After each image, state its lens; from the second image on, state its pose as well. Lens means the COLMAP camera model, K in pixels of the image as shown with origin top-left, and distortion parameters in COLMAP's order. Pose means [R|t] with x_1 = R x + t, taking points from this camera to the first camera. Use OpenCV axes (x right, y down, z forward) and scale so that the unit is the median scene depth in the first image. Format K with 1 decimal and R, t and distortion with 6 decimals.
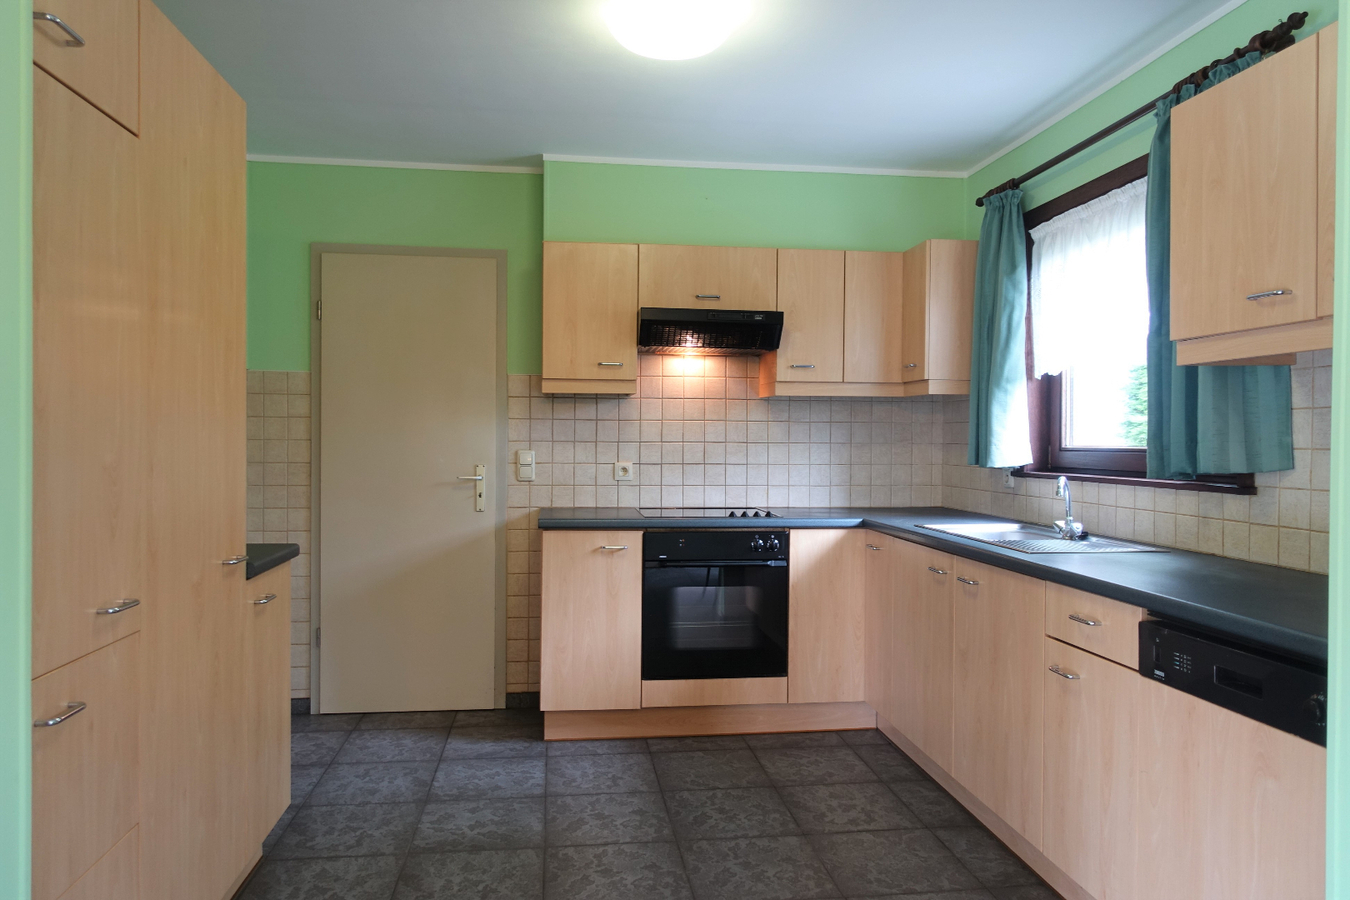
lens RADIAL K [[933.5, 0, 676.6], [0, 933.5, 454.8], [0, 0, 1]] dist [-0.002777, 0.003785]
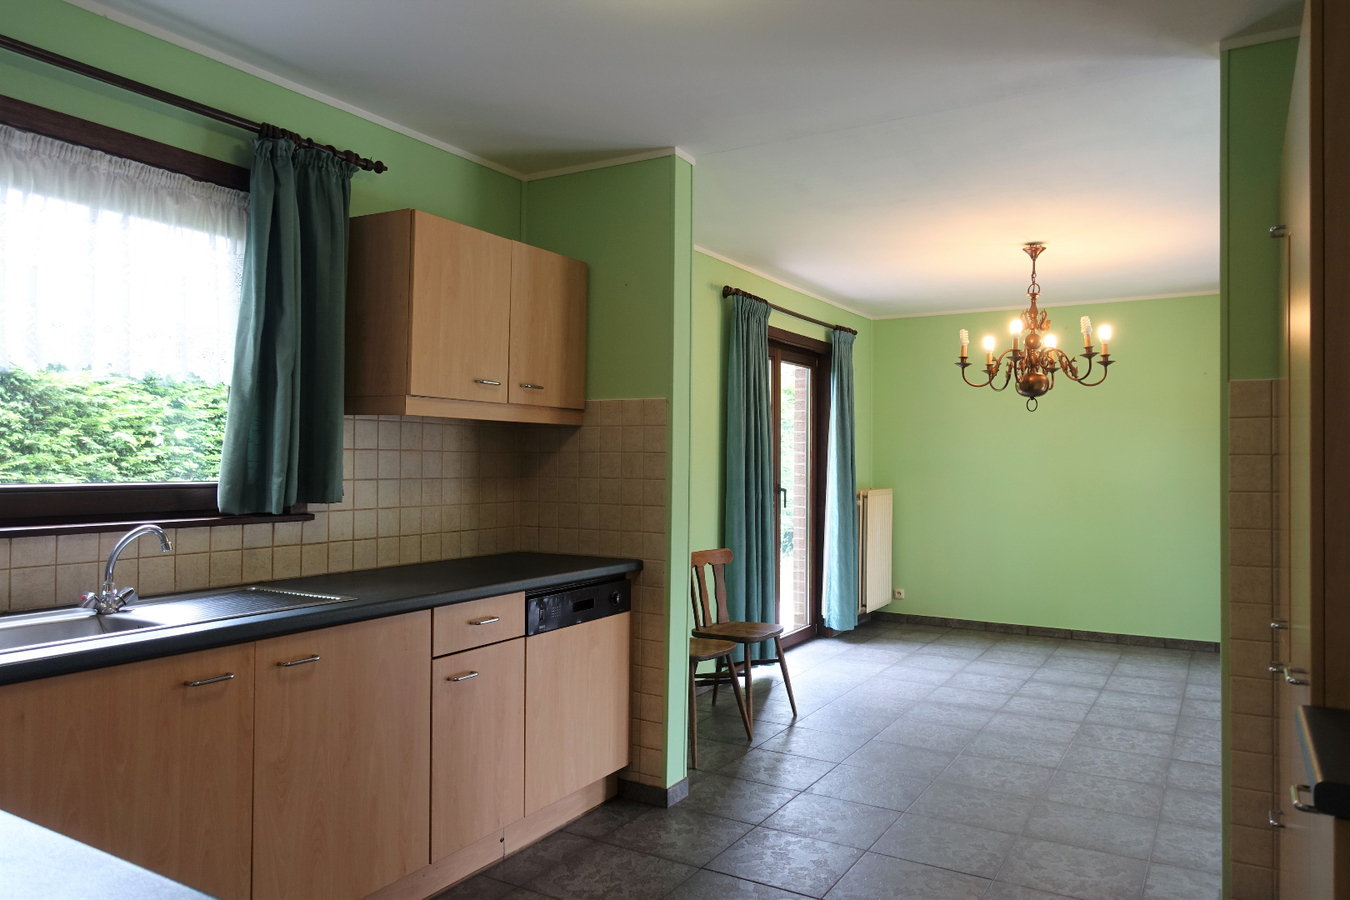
lens RADIAL K [[933.5, 0, 676.6], [0, 933.5, 454.8], [0, 0, 1]] dist [-0.002777, 0.003785]
pose [[-0.789400, -0.008788, 0.613816, -0.421273], [-0.003425, 0.999945, 0.009911, -0.046718], [-0.613869, 0.005721, -0.789387, 1.456391]]
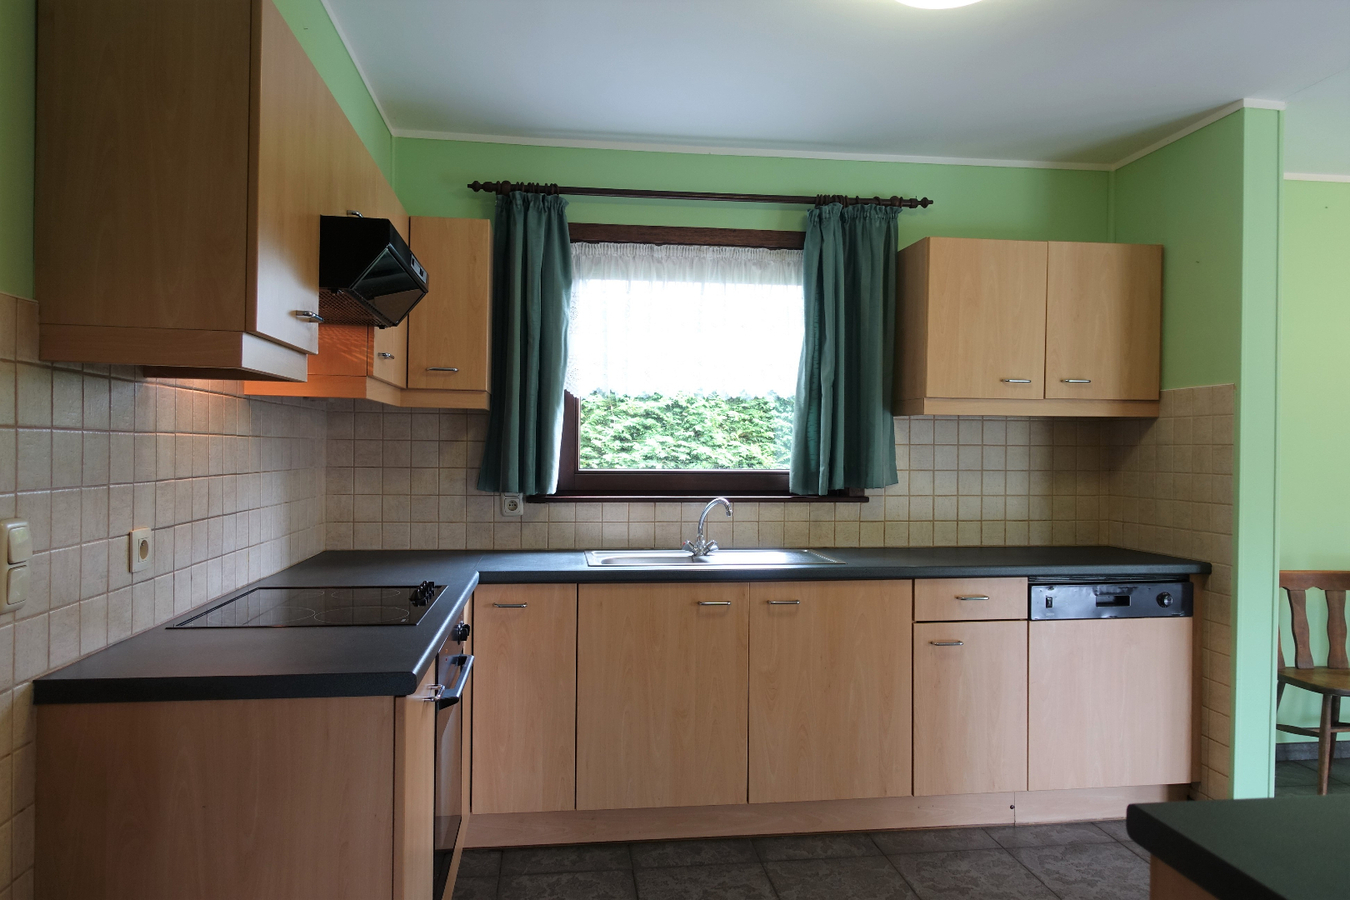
lens RADIAL K [[933.5, 0, 676.6], [0, 933.5, 454.8], [0, 0, 1]] dist [-0.002777, 0.003785]
pose [[-0.001888, -0.010085, 0.999947, -0.752496], [0.010432, 0.999895, 0.010104, -0.043284], [-0.999944, 0.010451, -0.001783, 1.148381]]
